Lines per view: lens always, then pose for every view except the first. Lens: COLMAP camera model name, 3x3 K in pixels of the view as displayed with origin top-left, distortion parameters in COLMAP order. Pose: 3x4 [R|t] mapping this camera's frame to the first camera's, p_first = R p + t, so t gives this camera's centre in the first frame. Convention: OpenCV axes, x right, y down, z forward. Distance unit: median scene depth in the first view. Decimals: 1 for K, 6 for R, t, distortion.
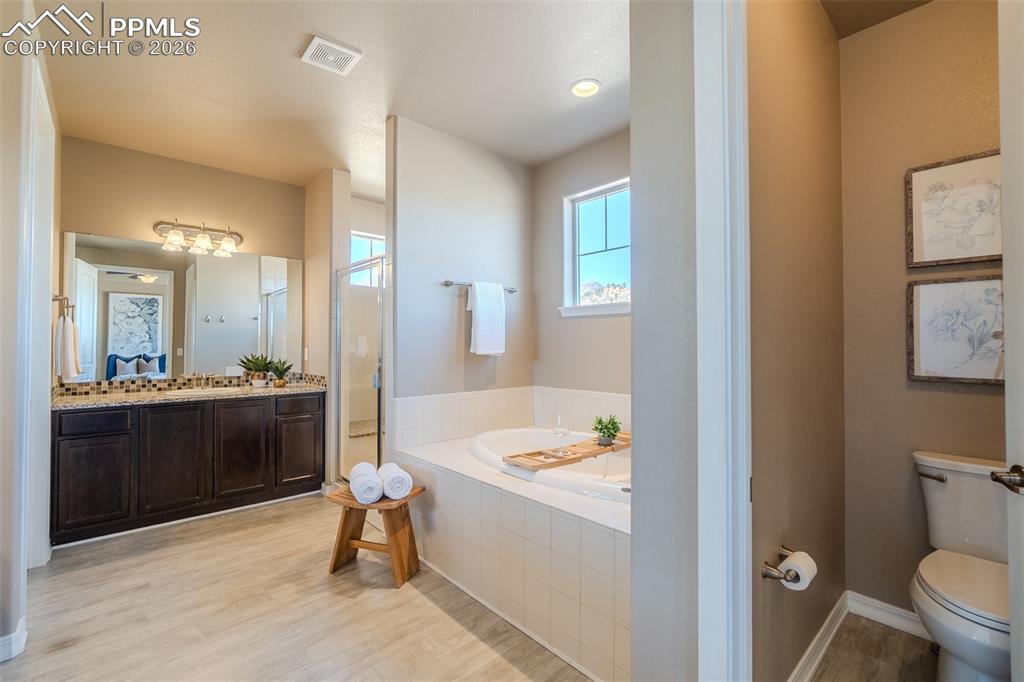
lens RADIAL K [[440.1, 0, 506.6], [0, 440.1, 336.8], [0, 0, 1]] dist [-0.003621, 0.001771]
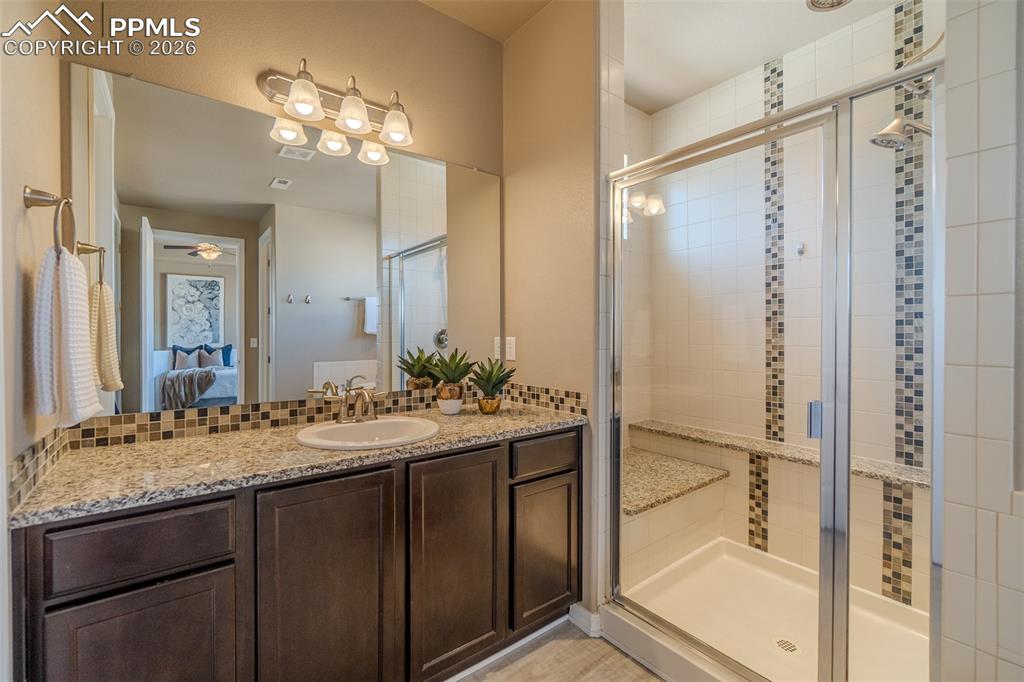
lens RADIAL K [[440.1, 0, 508.1], [0, 440.1, 337.1], [0, 0, 1]] dist [-0.003621, 0.001771]
pose [[0.997223, -0.000346, -0.074473, -0.499288], [0.002152, 0.999705, 0.024174, 0.014969], [0.074442, -0.024267, 0.996930, 0.542401]]
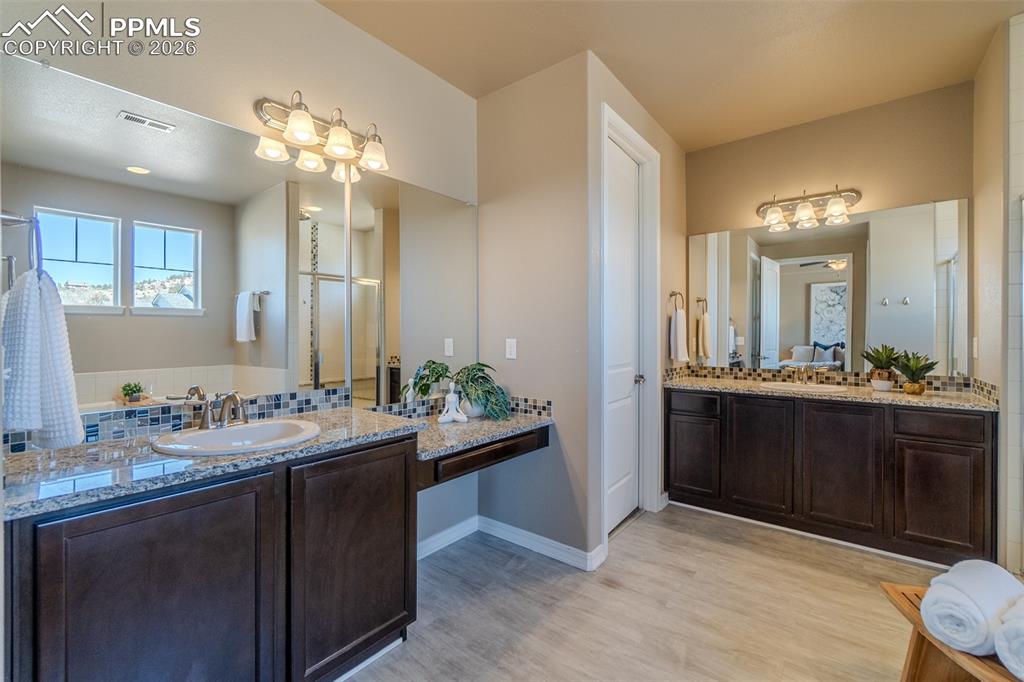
lens RADIAL K [[440.1, 0, 498.8], [0, 440.1, 337.2], [0, 0, 1]] dist [-0.003621, 0.001771]
pose [[0.152422, 0.006580, -0.988294, 0.067553], [0.020949, 0.999732, 0.009887, 0.005987], [0.988093, -0.022211, 0.152243, 0.283903]]
